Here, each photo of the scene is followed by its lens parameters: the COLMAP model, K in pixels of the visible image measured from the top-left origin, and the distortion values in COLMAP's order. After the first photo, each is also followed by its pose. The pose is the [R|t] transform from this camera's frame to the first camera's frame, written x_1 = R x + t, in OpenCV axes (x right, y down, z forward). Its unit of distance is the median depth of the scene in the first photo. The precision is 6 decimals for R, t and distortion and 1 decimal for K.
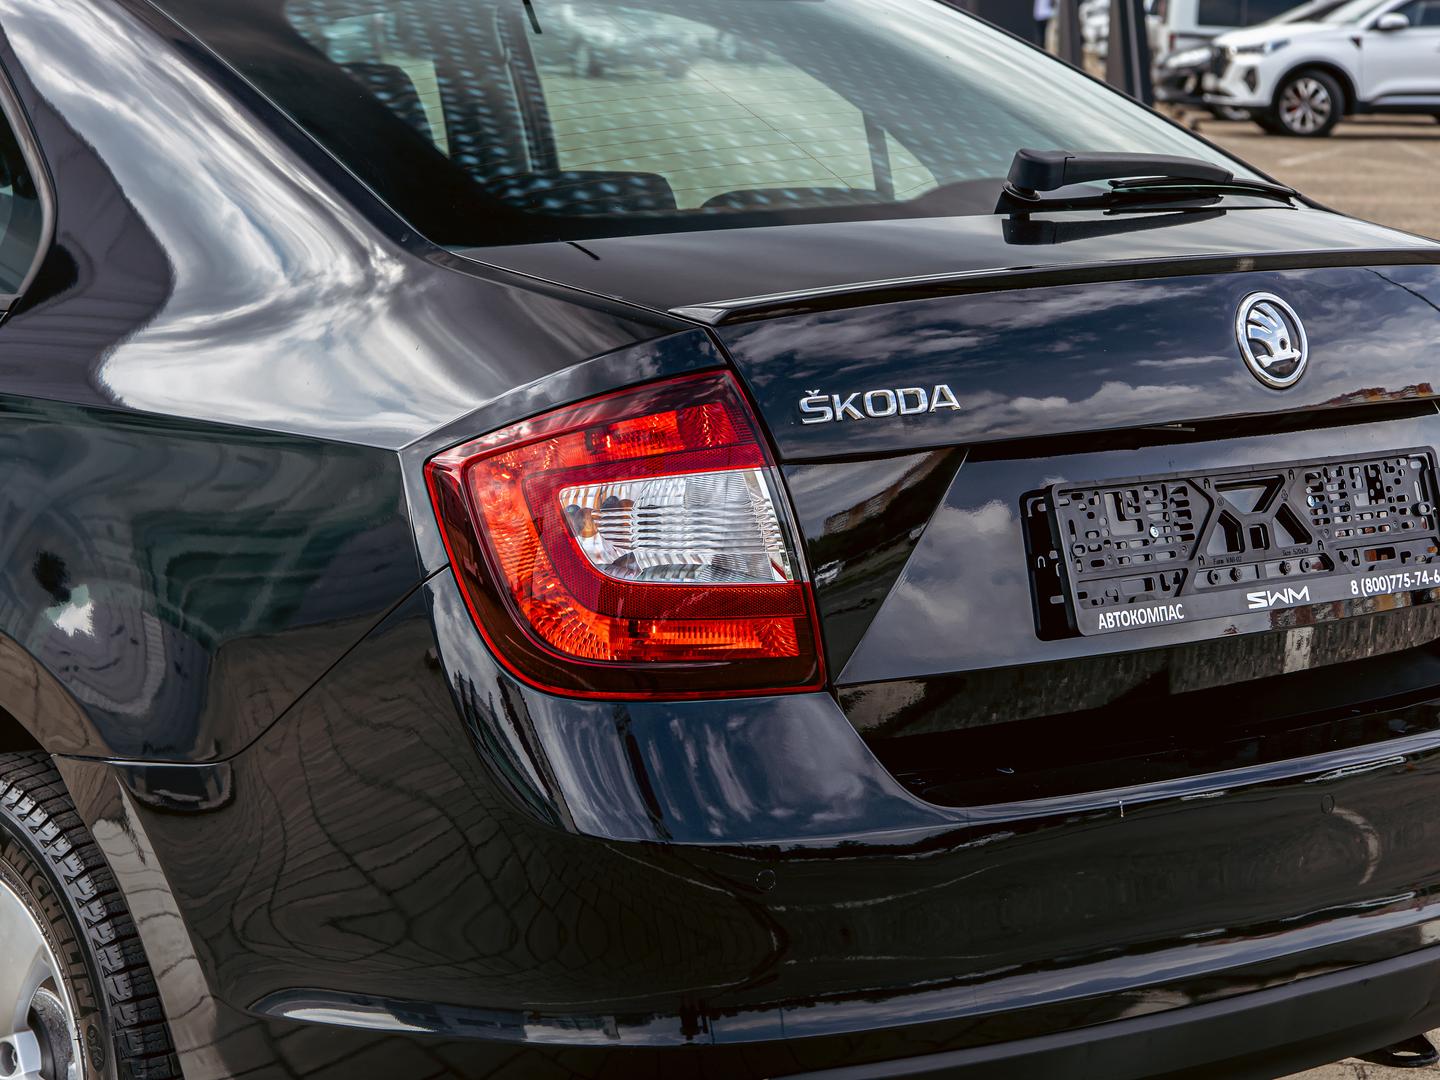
lens RADIAL K [[3471.3, 0, 719.7], [0, 3471.3, 538.5], [0, 0, 1]] dist [0.213002, -5.319279]
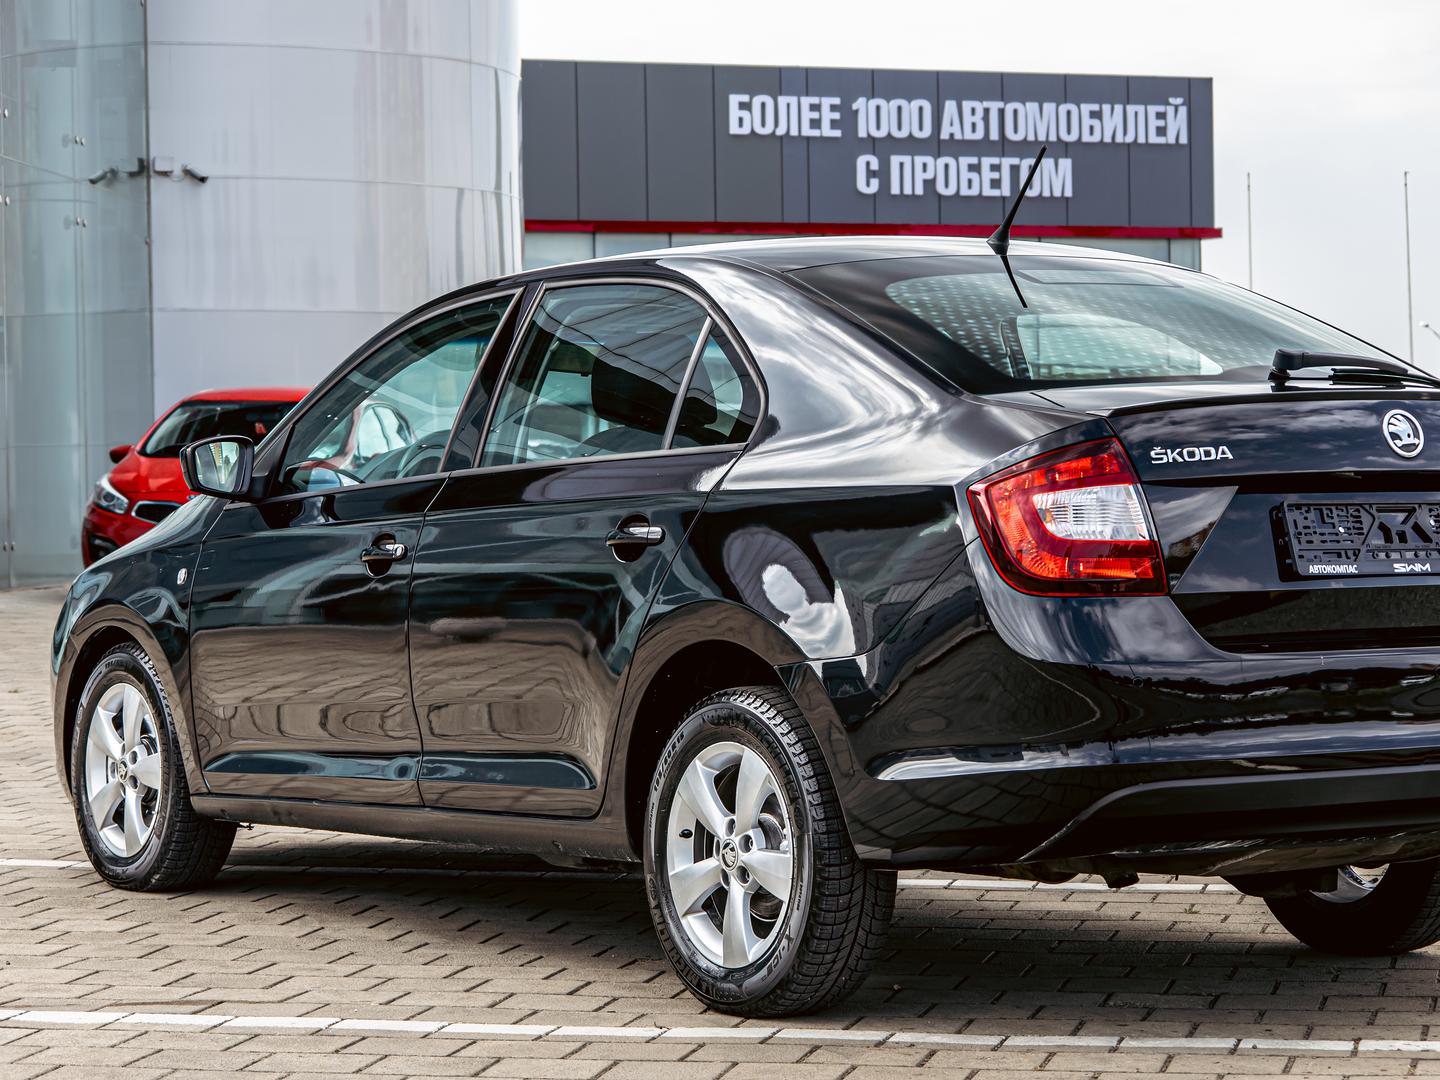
lens RADIAL K [[3471.3, 0, 719.7], [0, 3471.3, 538.5], [0, 0, 1]] dist [0.213002, -5.319279]
pose [[0.990062, -0.026300, -0.138147, 0.049043], [0.009245, 0.992404, -0.122677, 0.238681], [0.140324, 0.120181, 0.982785, -0.960910]]
